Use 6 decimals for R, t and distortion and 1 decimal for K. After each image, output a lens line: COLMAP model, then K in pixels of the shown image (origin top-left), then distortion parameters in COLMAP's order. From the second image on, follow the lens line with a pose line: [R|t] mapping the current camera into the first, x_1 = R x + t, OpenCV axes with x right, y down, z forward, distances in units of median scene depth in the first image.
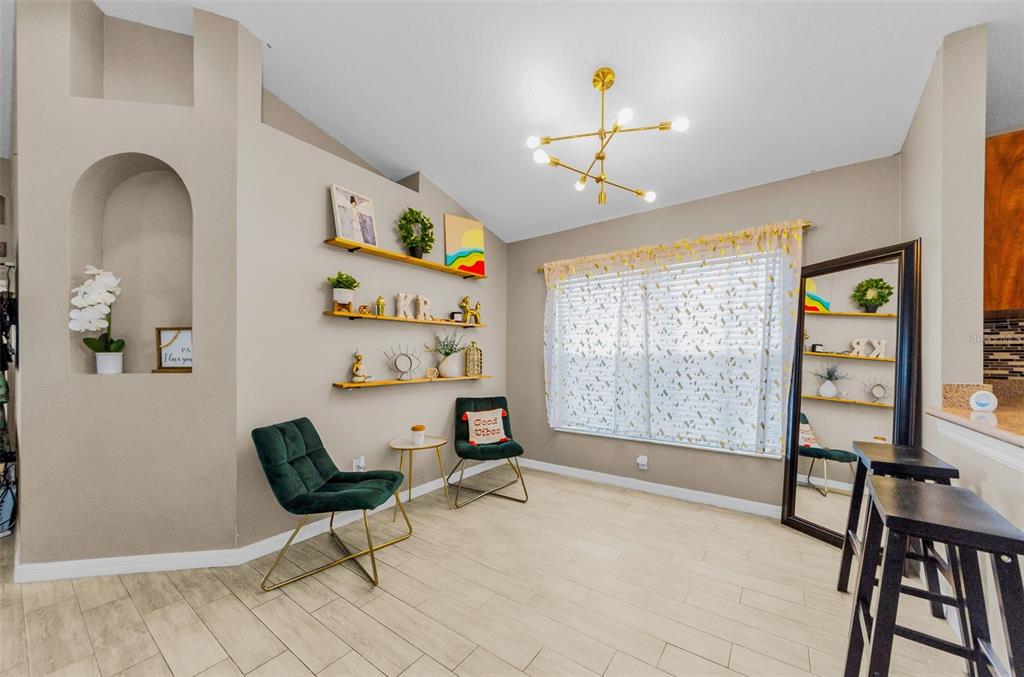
lens RADIAL K [[371.3, 0, 508.3], [0, 371.3, 351.2], [0, 0, 1]] dist [0.000144, 0.000106]
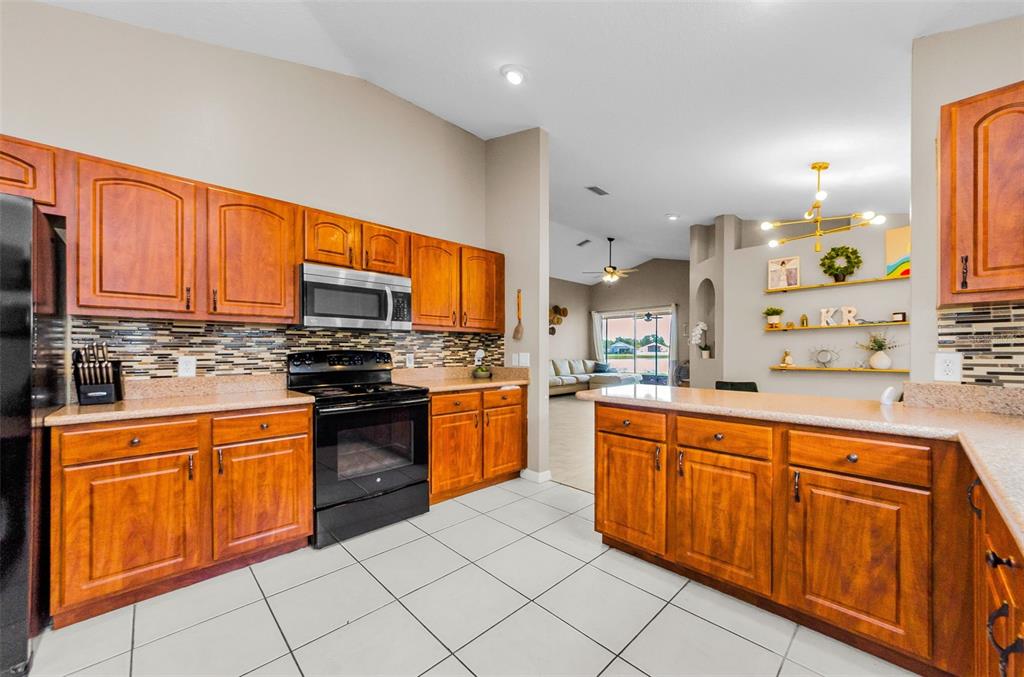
lens RADIAL K [[371.3, 0, 508.3], [0, 371.3, 351.2], [0, 0, 1]] dist [0.000144, 0.000106]
pose [[-0.182249, 0.001426, -0.983251, 1.550999], [0.020917, 0.999778, -0.002427, -0.013644], [0.983030, -0.021009, -0.182239, 0.031766]]
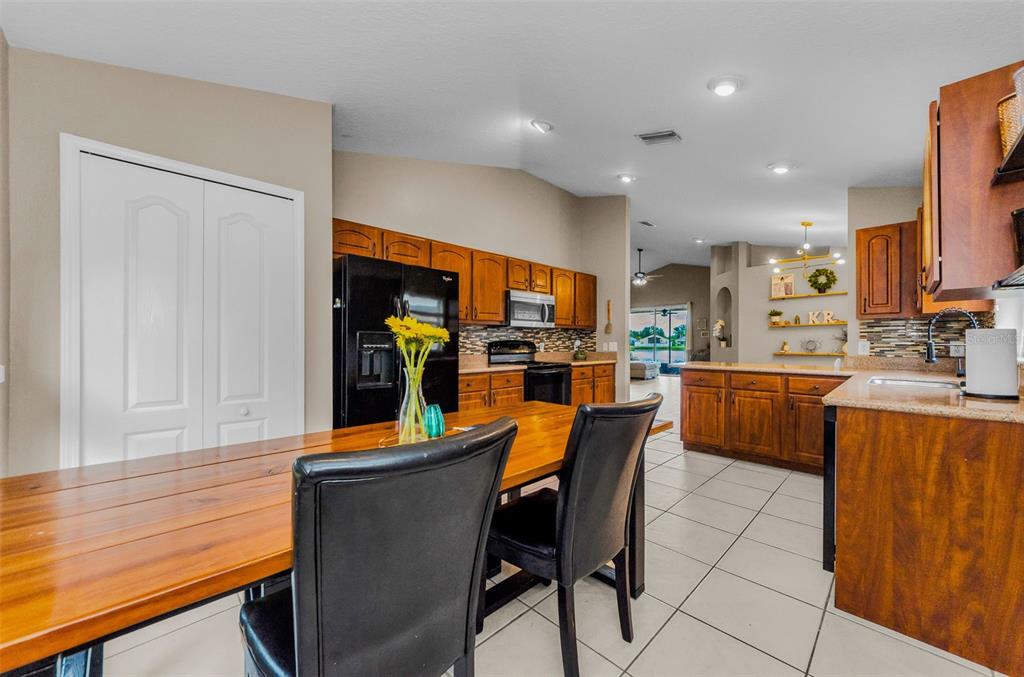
lens RADIAL K [[364.5, 0, 513.4], [0, 364.5, 341.1], [0, 0, 1]] dist [0.000054, 0.000049]
pose [[-0.175300, -0.003009, -0.984510, 2.269128], [0.020135, 0.999775, -0.006641, -0.013478], [0.984309, -0.020987, -0.175200, -0.337941]]
